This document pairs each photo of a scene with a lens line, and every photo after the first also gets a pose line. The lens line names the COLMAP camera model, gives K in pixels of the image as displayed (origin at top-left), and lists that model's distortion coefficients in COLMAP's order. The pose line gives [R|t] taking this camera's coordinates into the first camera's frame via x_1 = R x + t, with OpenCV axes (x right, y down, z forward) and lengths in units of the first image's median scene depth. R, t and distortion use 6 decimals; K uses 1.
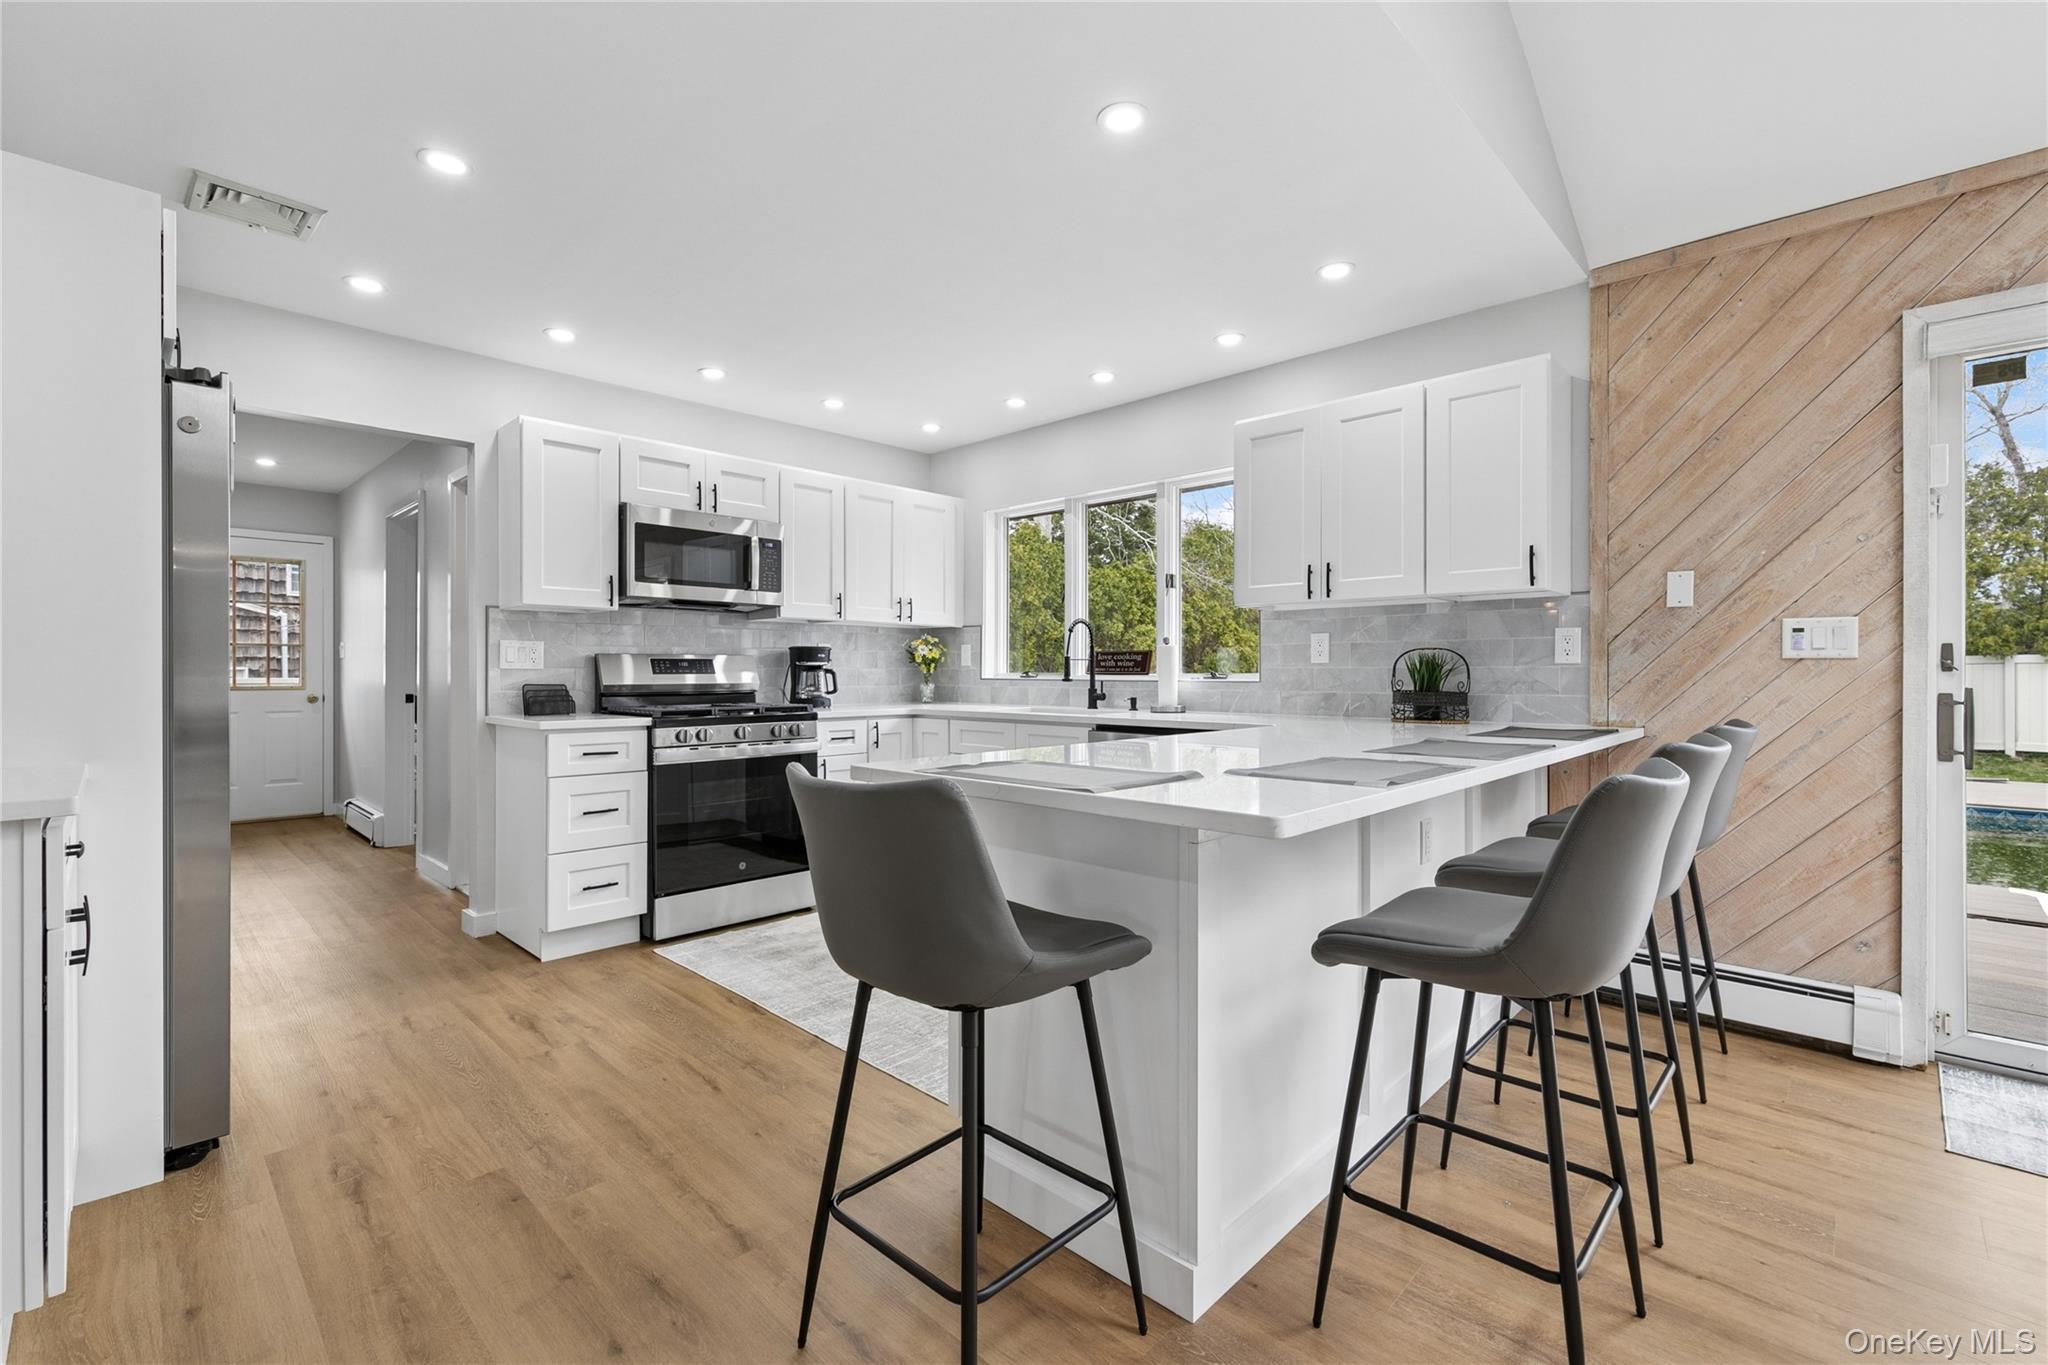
lens RADIAL K [[897.3, 0, 1016.1], [0, 897.3, 677.6], [0, 0, 1]] dist [0.002646, 0.000211]
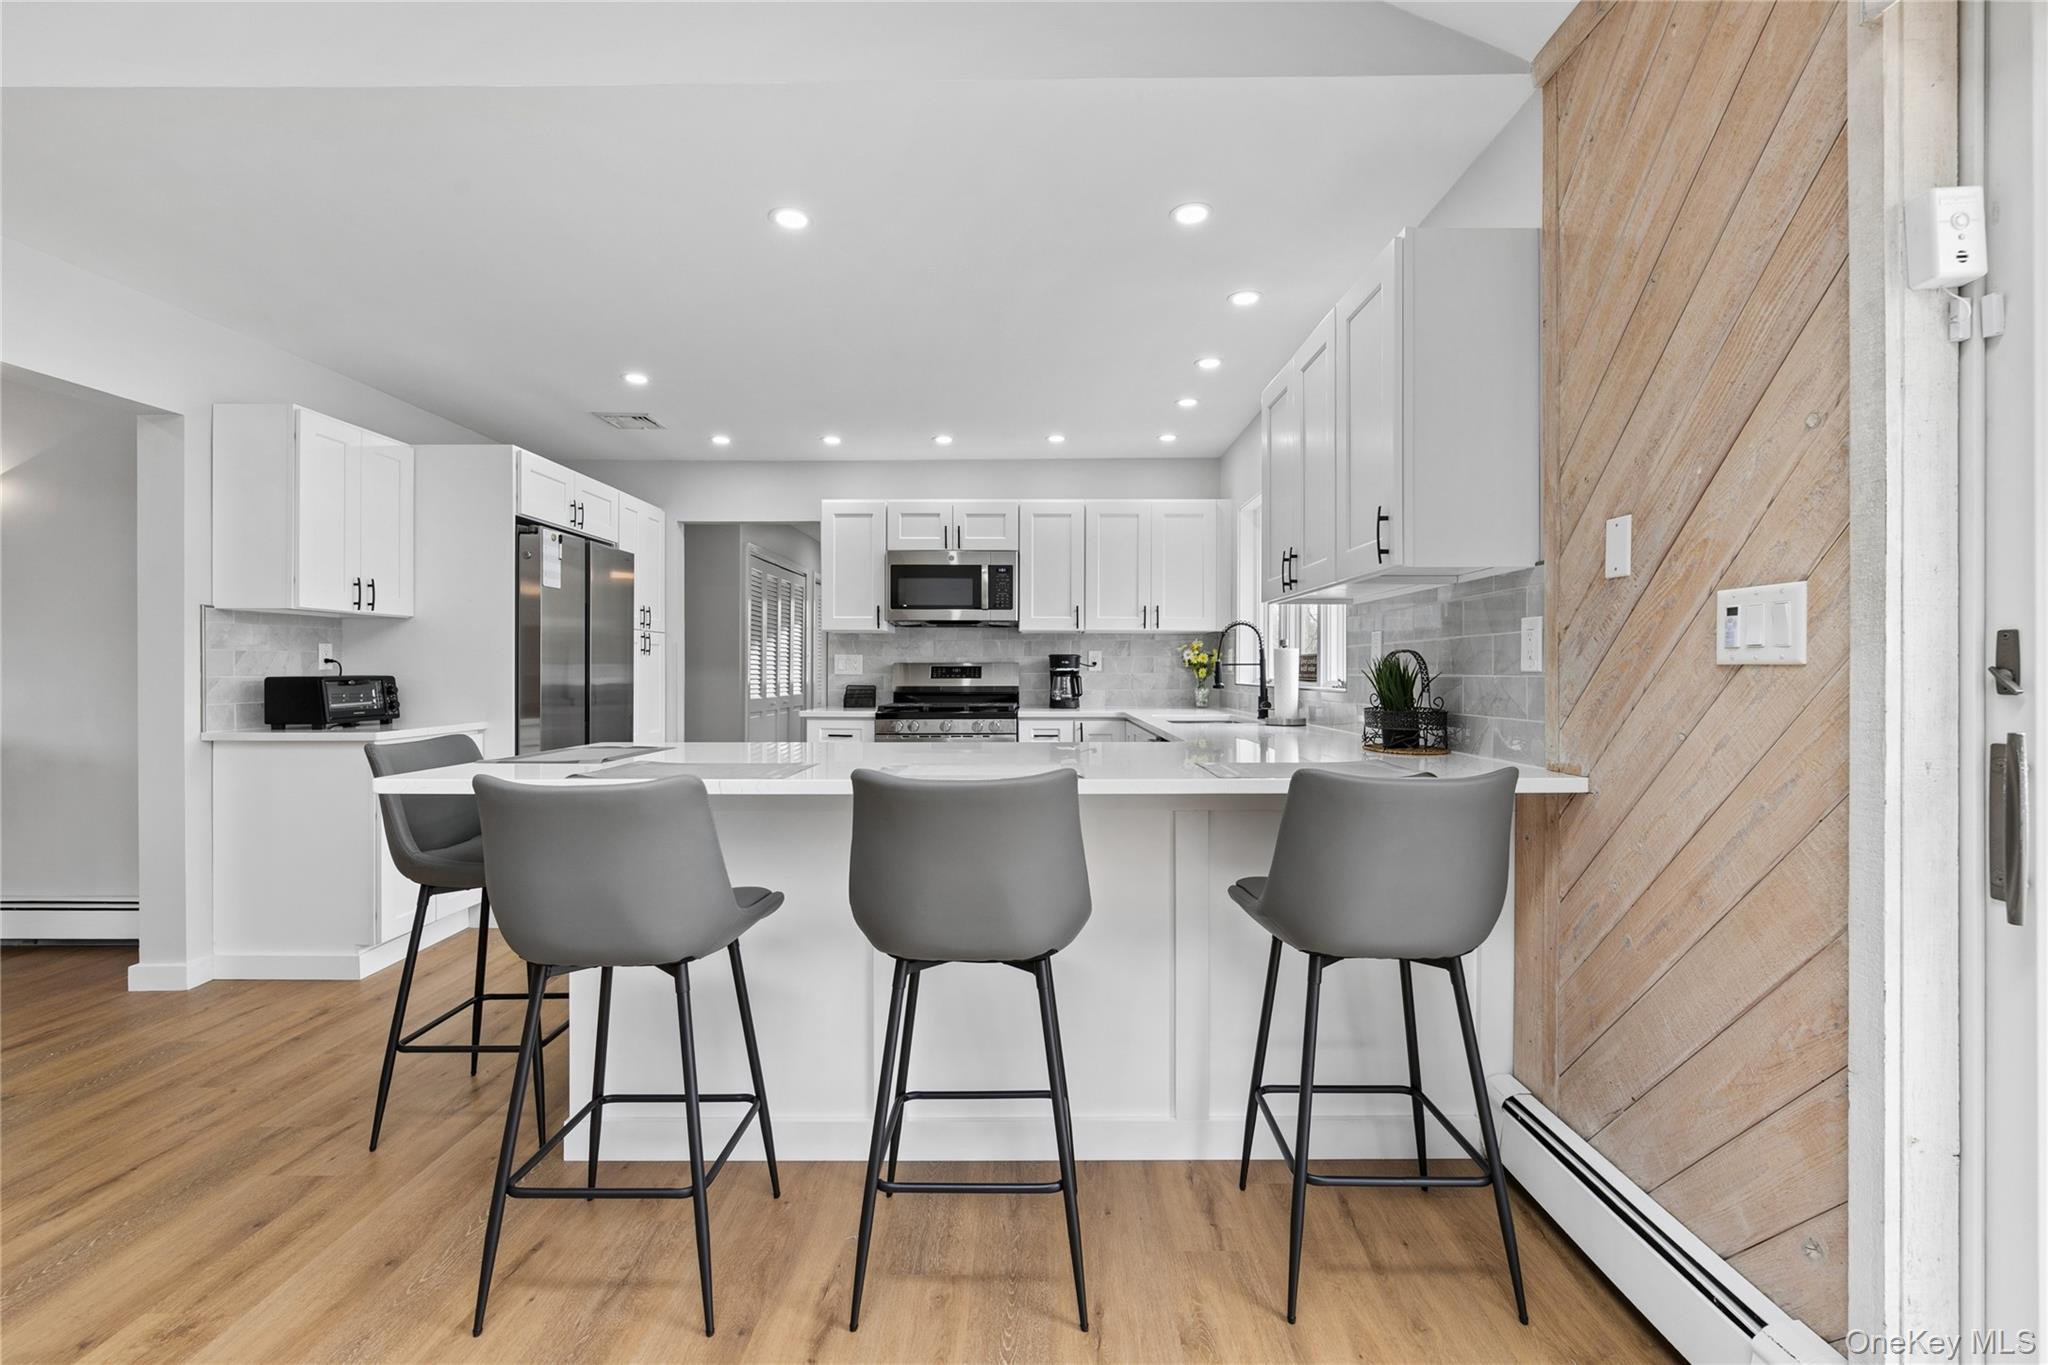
lens RADIAL K [[897.3, 0, 1015.2], [0, 897.3, 674.4], [0, 0, 1]] dist [0.002646, 0.000211]
pose [[0.679030, 0.002171, -0.734108, 0.787744], [-0.004783, 0.999987, -0.001467, -0.010450], [0.734095, 0.004508, 0.679032, 0.267872]]
